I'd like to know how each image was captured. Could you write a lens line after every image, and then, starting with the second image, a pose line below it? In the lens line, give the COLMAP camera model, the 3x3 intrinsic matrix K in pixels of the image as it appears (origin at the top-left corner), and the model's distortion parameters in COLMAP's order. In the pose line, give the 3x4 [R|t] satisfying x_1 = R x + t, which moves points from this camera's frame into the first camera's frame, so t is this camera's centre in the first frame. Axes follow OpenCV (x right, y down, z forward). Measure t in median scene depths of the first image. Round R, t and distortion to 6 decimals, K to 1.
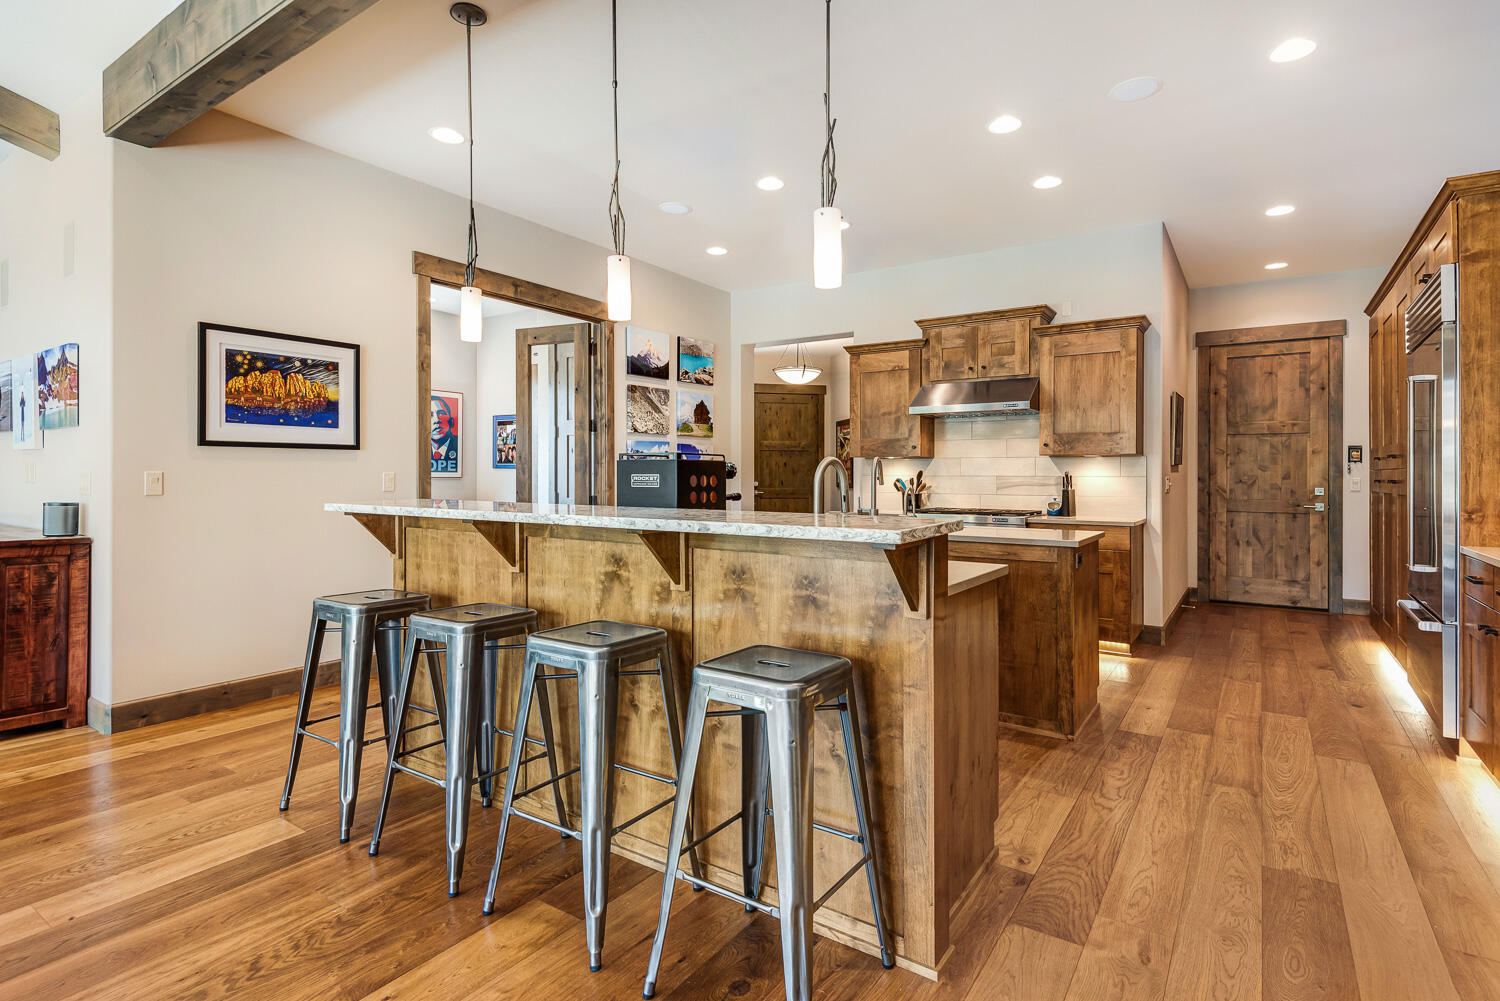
lens RADIAL K [[743.3, 0, 755.3], [0, 743.3, 469.1], [0, 0, 1]] dist [0.047175, -0.036283]
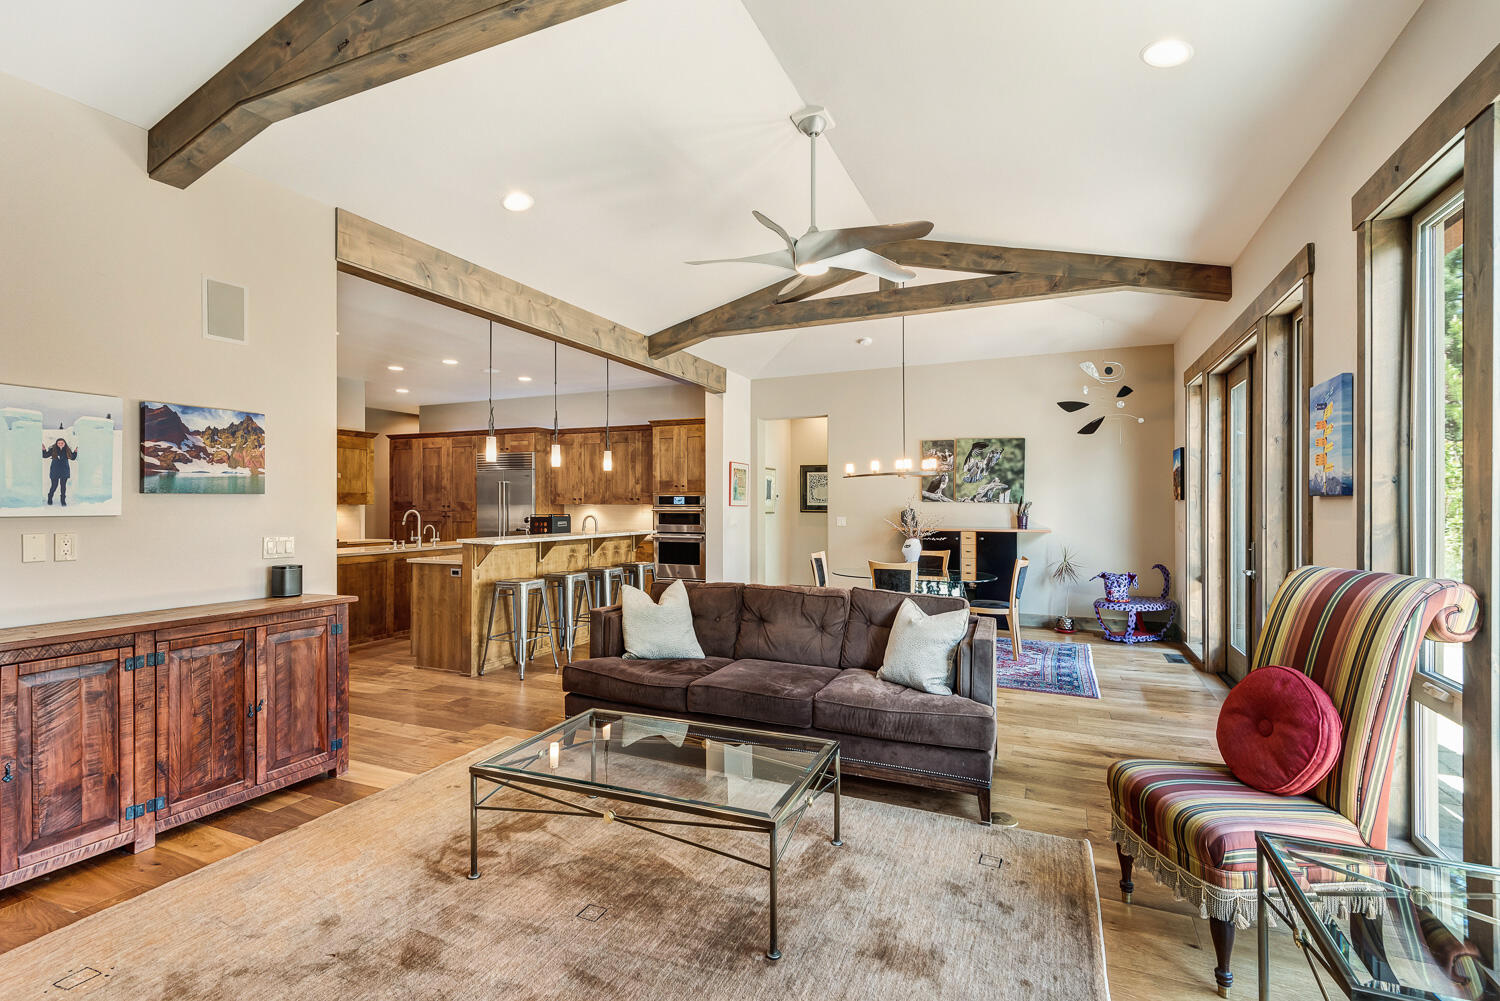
lens RADIAL K [[687.4, 0, 746.8], [0, 687.4, 506.3], [0, 0, 1]] dist [0.046565, -0.027795]
pose [[-0.165085, -0.008583, 0.986242, -1.334398], [-0.010370, 0.999922, 0.006967, -0.036176], [-0.986225, -0.009077, -0.165161, 0.338047]]
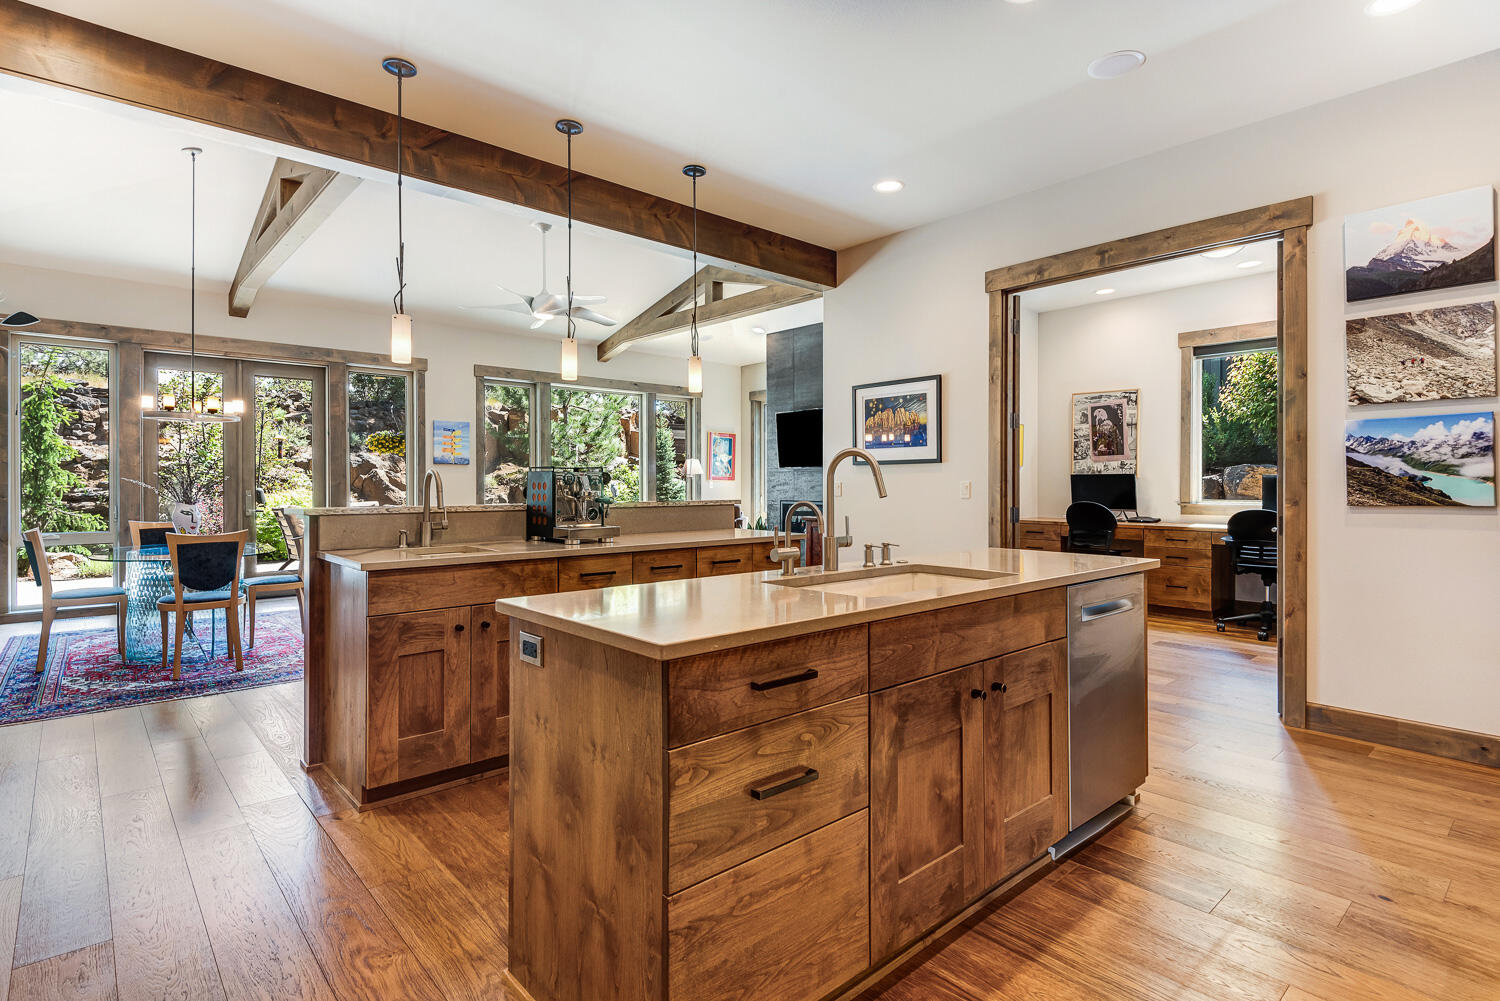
lens RADIAL K [[742.8, 0, 752.8], [0, 742.8, 506.5], [0, 0, 1]] dist [0.035799, -0.026524]
pose [[-0.244995, 0.025442, -0.969191, 0.564917], [0.005903, 0.999676, 0.024750, 0.010598], [0.969506, 0.000342, -0.245065, 0.812699]]
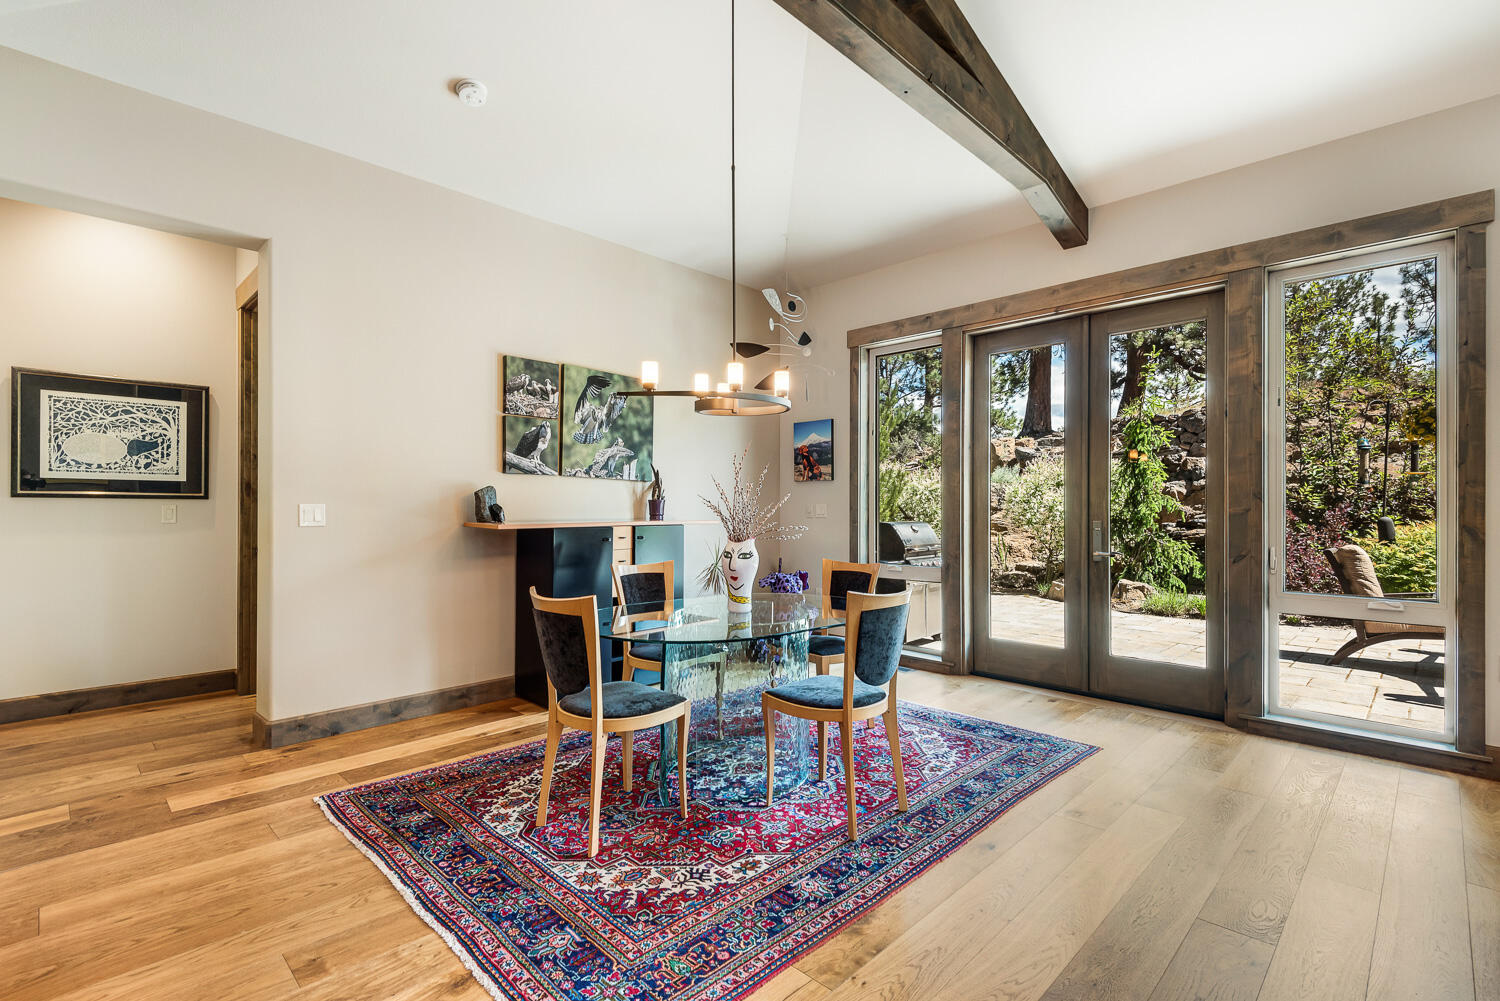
lens RADIAL K [[687.4, 0, 746.8], [0, 687.4, 506.3], [0, 0, 1]] dist [0.046565, -0.027795]
pose [[-0.982004, -0.006462, 0.188750, -0.322950], [-0.007958, 0.999943, -0.007167, 0.001368], [-0.188693, -0.008540, -0.981999, 0.426774]]
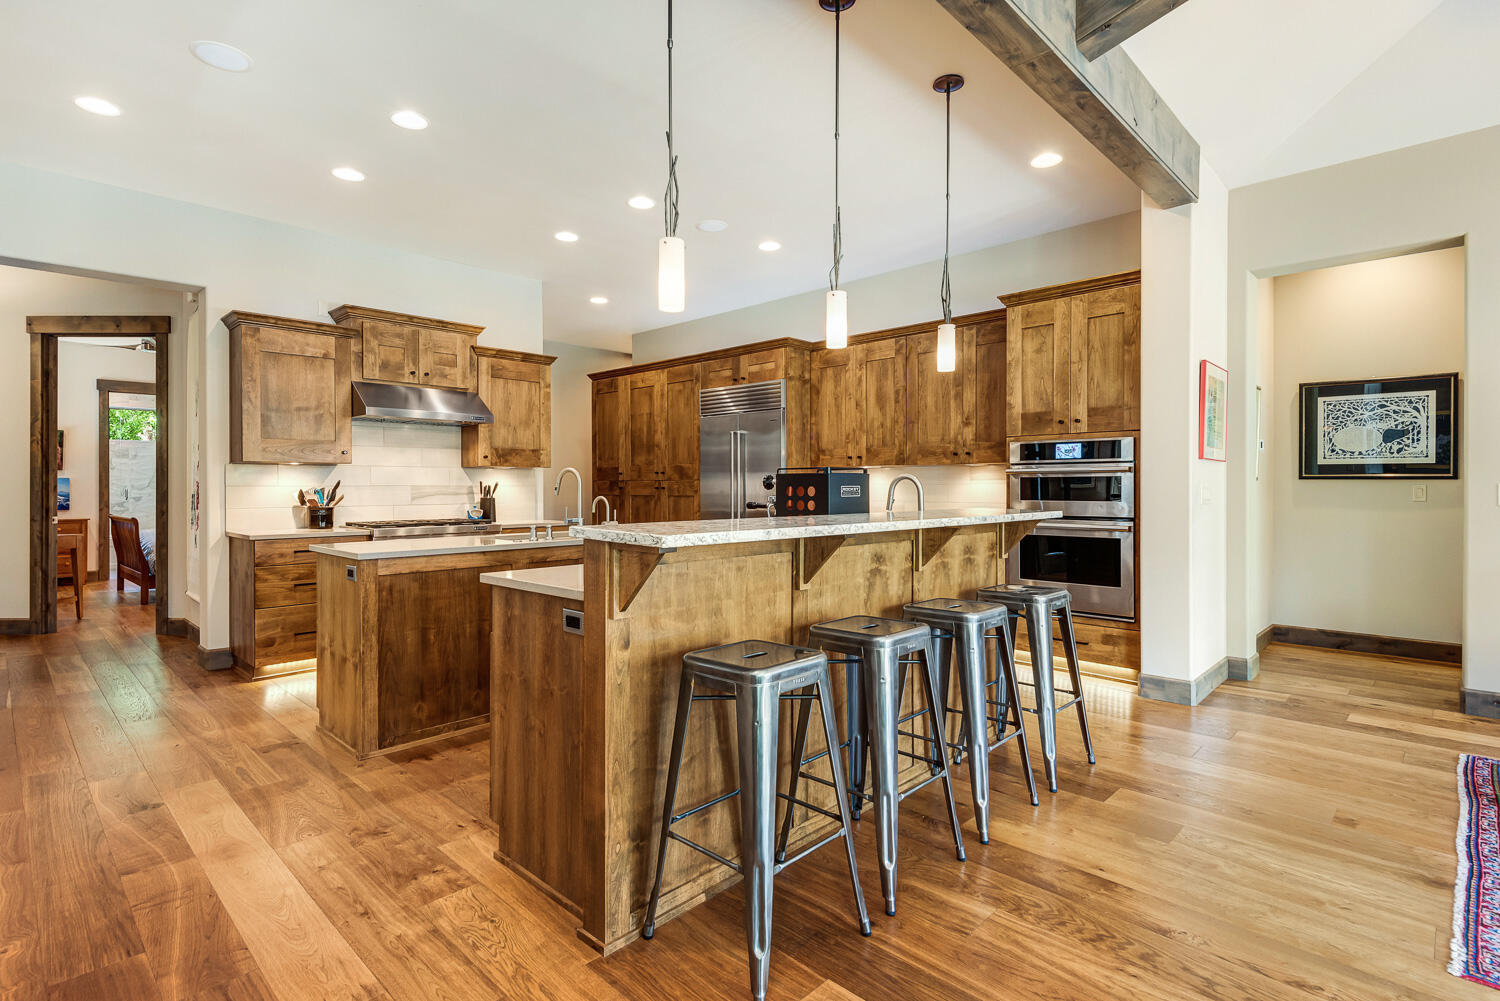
lens RADIAL K [[731.1, 0, 753.9], [0, 731.1, 486.5], [0, 0, 1]] dist [0.041796, -0.025566]
pose [[0.173392, -0.006035, 0.984834, -0.602675], [-0.006534, 0.999952, 0.007278, 0.000282], [-0.984831, -0.007697, 0.173344, 0.436450]]
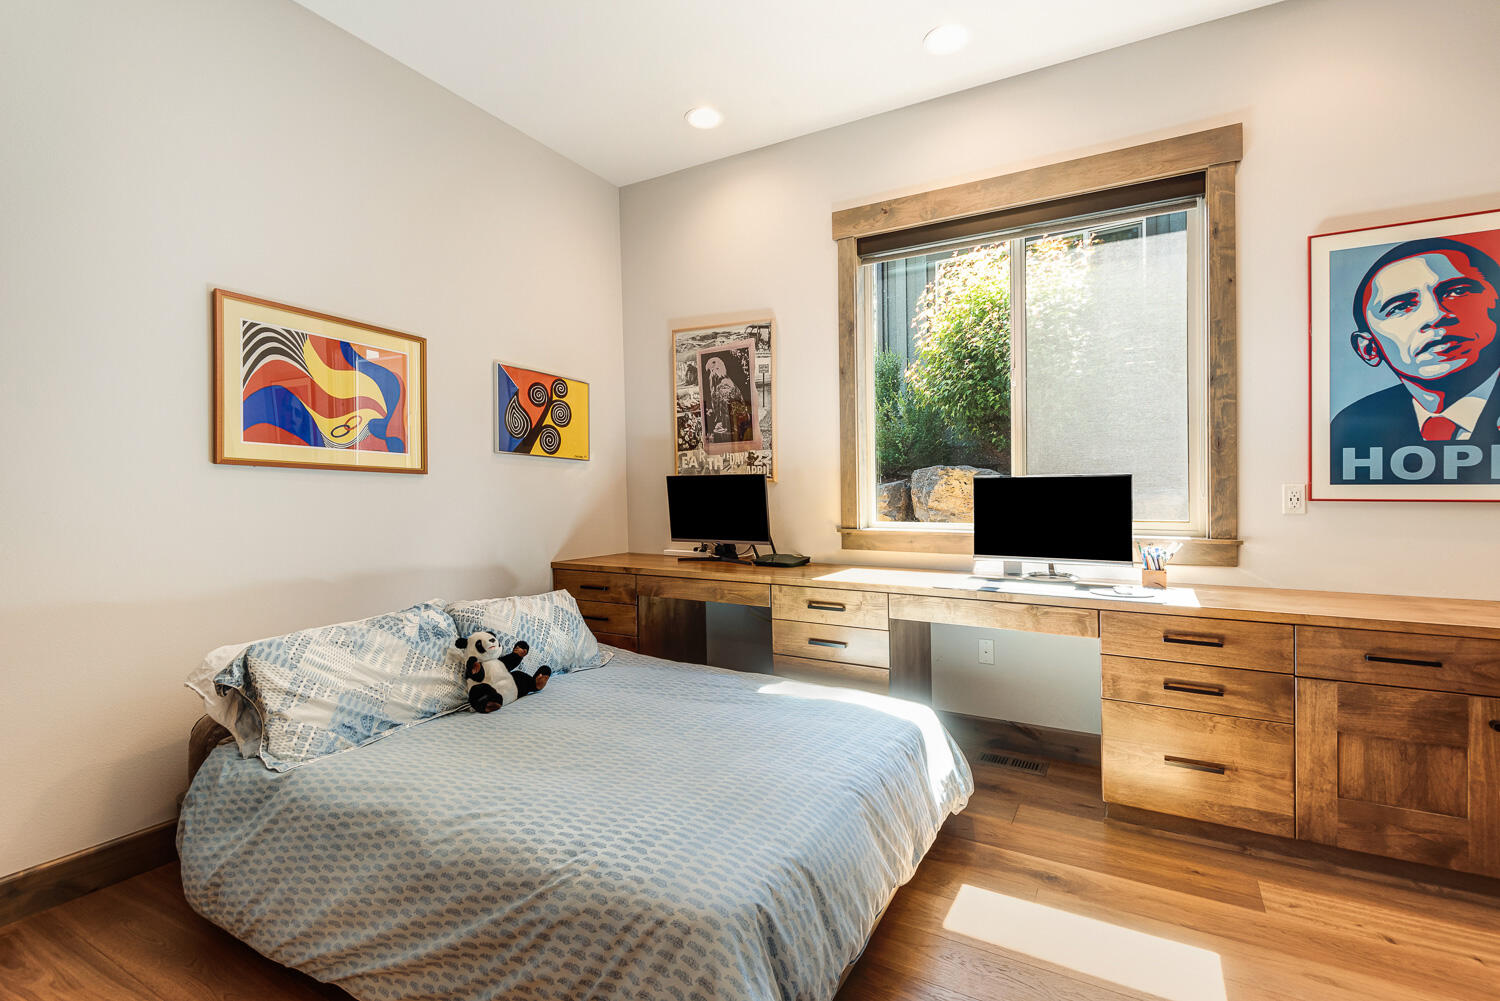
lens RADIAL K [[694.9, 0, 747.2], [0, 694.9, 512.3], [0, 0, 1]] dist [0.032429, -0.018055]
pose [[0.077318, 0.022681, -0.996748, -0.240230], [0.010047, 0.999673, 0.023526, 0.009700], [0.996956, -0.011833, 0.077065, 1.078248]]
